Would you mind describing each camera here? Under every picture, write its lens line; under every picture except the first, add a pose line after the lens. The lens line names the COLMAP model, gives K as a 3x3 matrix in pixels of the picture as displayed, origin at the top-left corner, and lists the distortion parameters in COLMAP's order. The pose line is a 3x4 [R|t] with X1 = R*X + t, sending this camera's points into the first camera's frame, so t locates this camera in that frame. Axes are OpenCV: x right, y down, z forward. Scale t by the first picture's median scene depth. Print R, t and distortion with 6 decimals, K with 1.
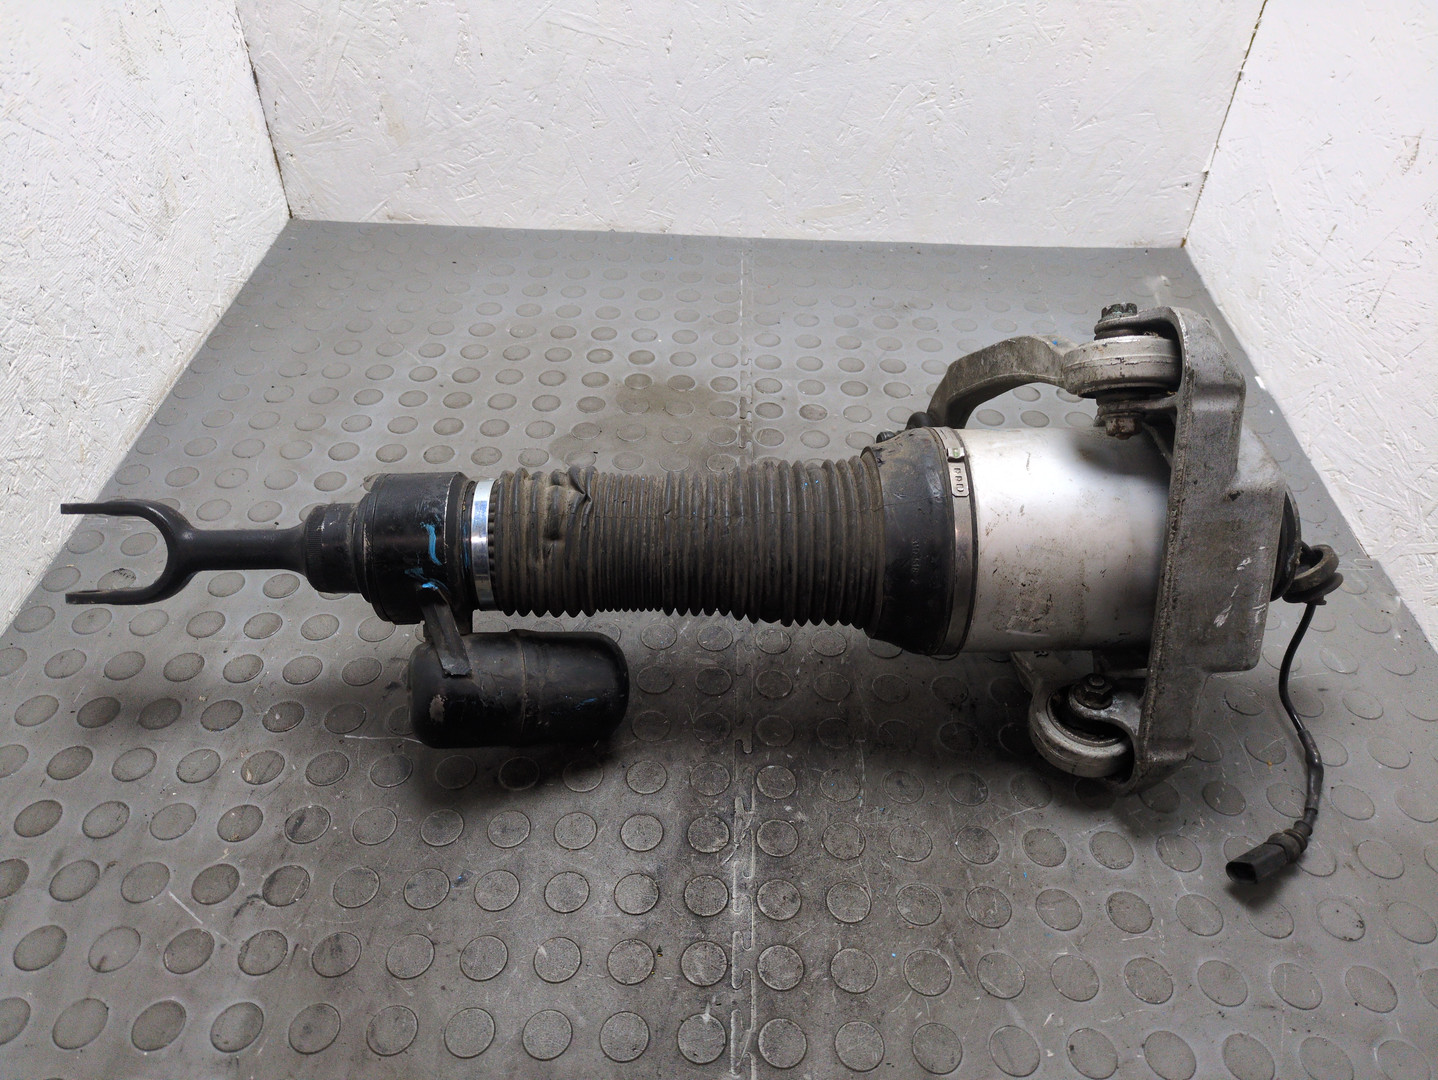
lens RADIAL K [[999.1, 0, 713.4], [0, 999.1, 546.1], [0, 0, 1]] dist [0.027963, -0.030159]
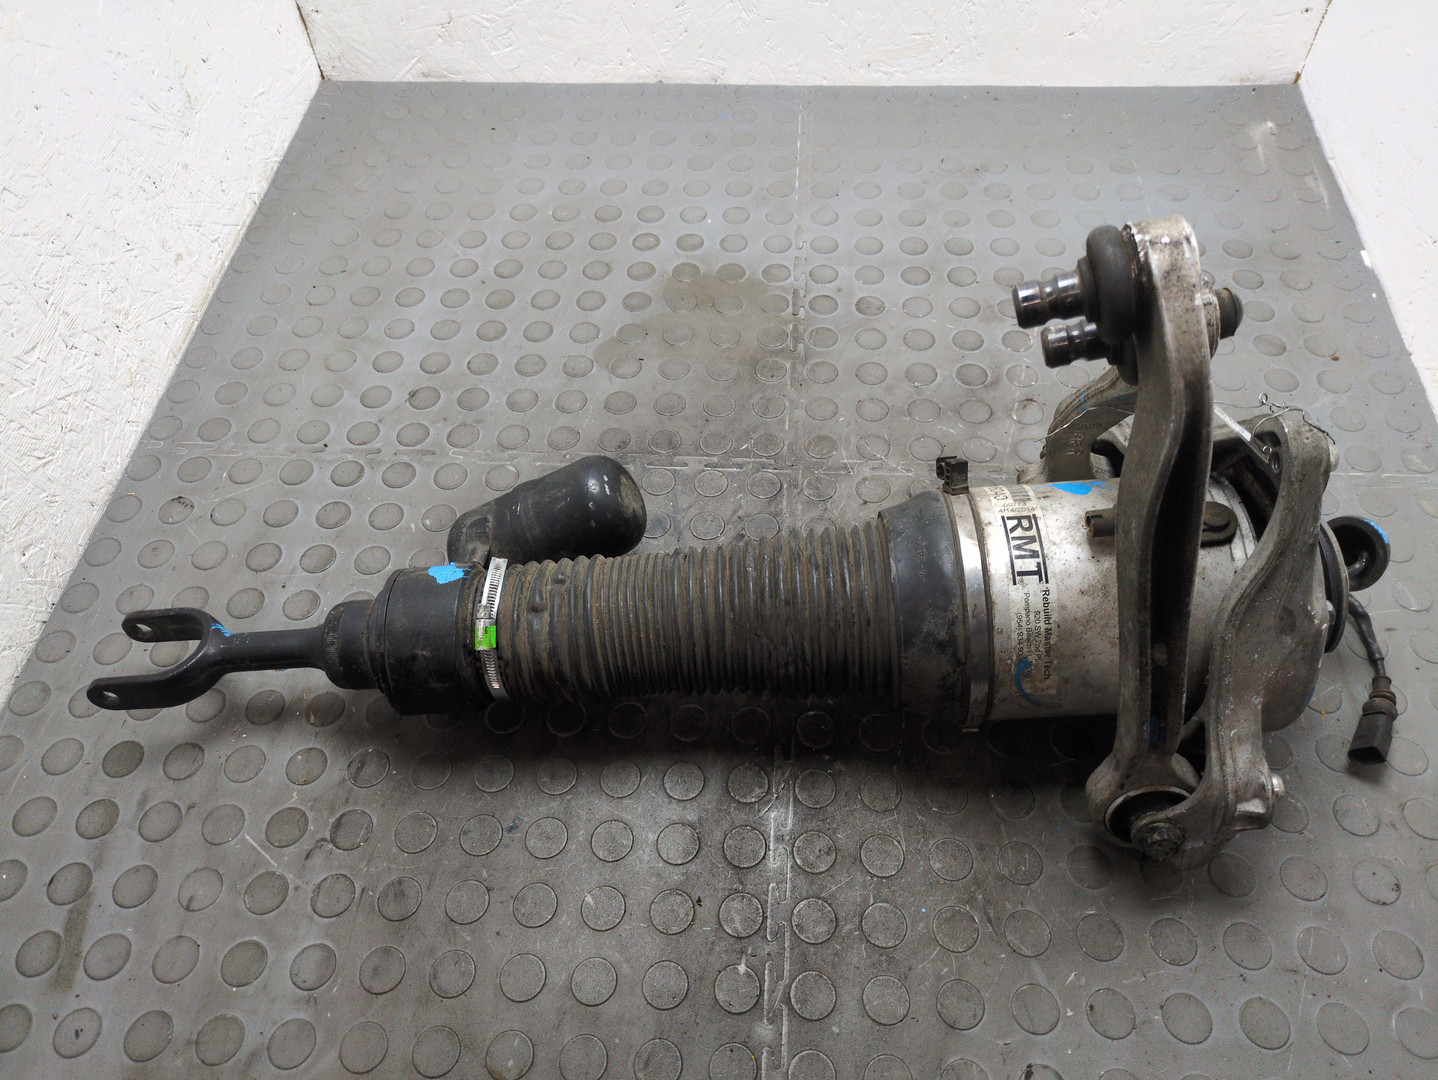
lens RADIAL K [[999.1, 0, 722.4], [0, 999.1, 534.0], [0, 0, 1]] dist [0.027963, -0.030159]
pose [[0.997771, -0.000085, -0.066727, 0.030845], [0.012355, 0.982945, 0.183484, -0.127039], [0.065573, -0.183899, 0.980755, 0.029006]]
